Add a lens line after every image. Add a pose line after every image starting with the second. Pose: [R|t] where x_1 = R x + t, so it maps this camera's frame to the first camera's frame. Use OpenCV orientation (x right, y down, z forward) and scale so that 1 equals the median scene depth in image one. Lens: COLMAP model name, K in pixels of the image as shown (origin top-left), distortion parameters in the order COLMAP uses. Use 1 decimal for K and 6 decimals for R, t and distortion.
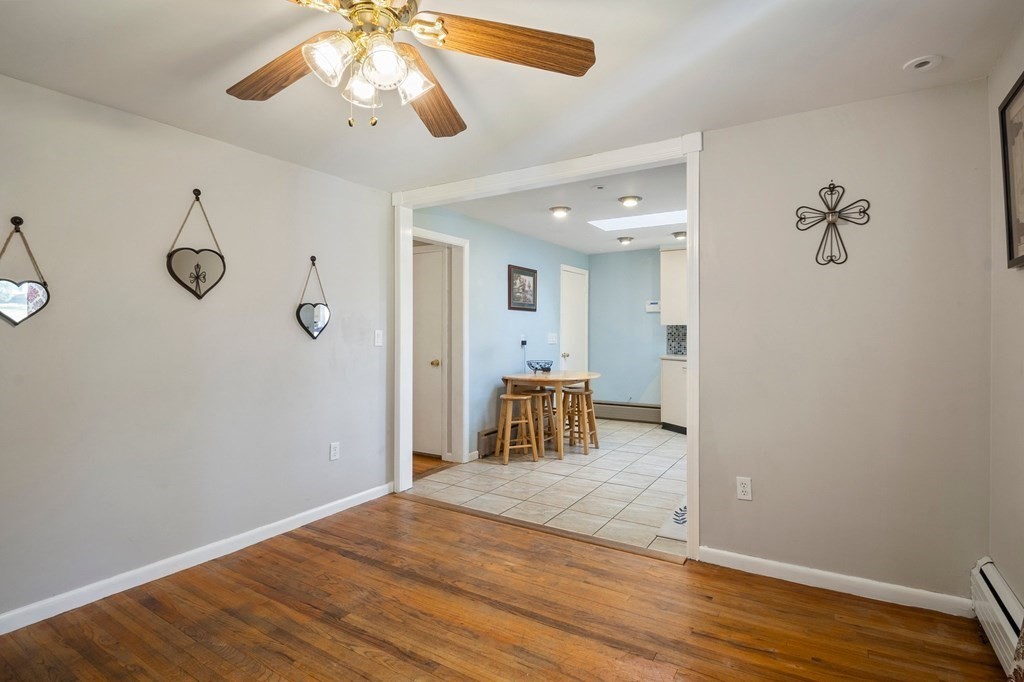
lens RADIAL K [[501.6, 0, 536.2], [0, 501.6, 329.0], [0, 0, 1]] dist [-0.001781, -0.000666]
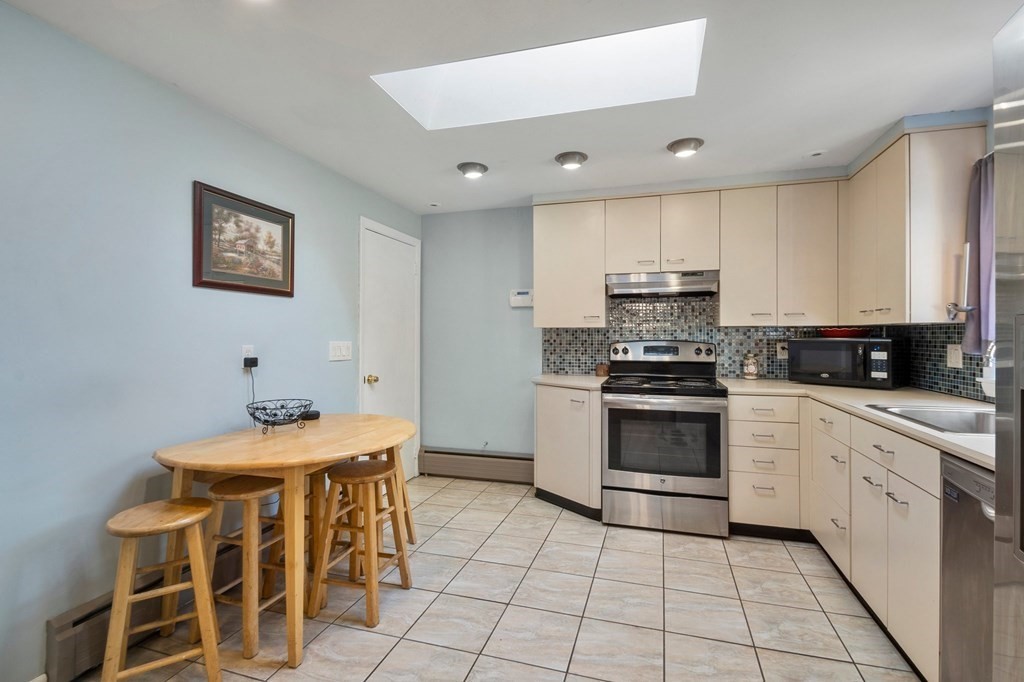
lens RADIAL K [[443.7, 0, 533.6], [0, 443.7, 333.9], [0, 0, 1]] dist [0.002149, -0.000159]
pose [[0.964660, 0.002215, 0.263490, 0.116737], [-0.001457, 0.999994, -0.003073, 0.002272], [-0.263495, 0.002580, 0.964657, 0.528165]]
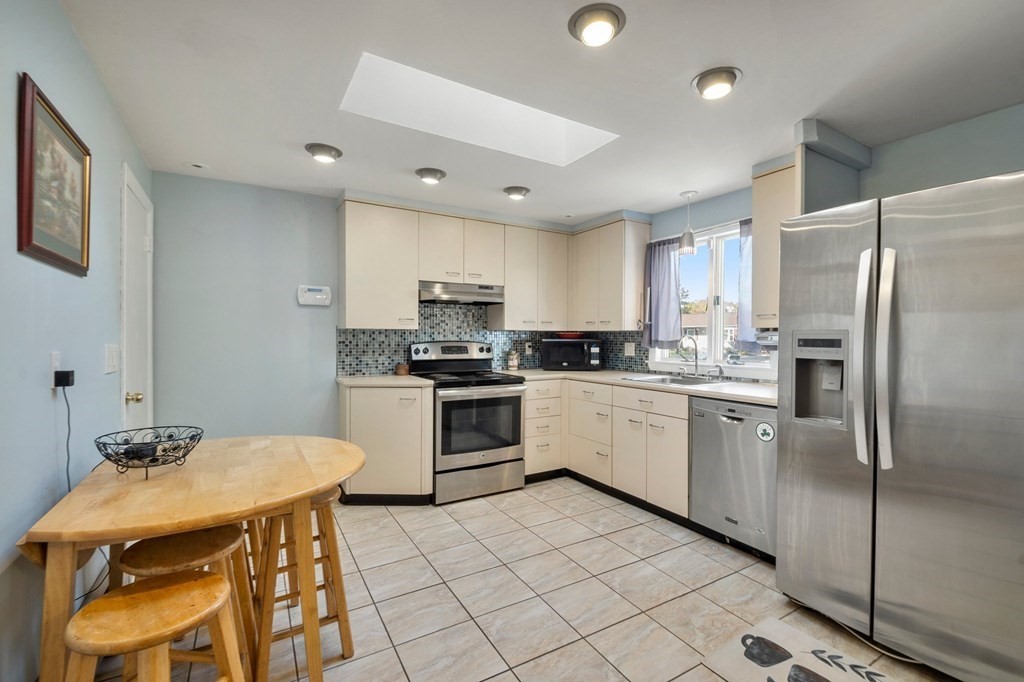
lens RADIAL K [[444.8, 0, 512.0], [0, 444.8, 341.0], [0, 0, 1]] dist [0.000923, -0.015642]
pose [[0.473744, -0.003924, 0.880654, -0.121406], [-0.004440, 0.999967, 0.006845, 0.003251], [-0.880651, -0.007153, 0.473711, 0.641689]]
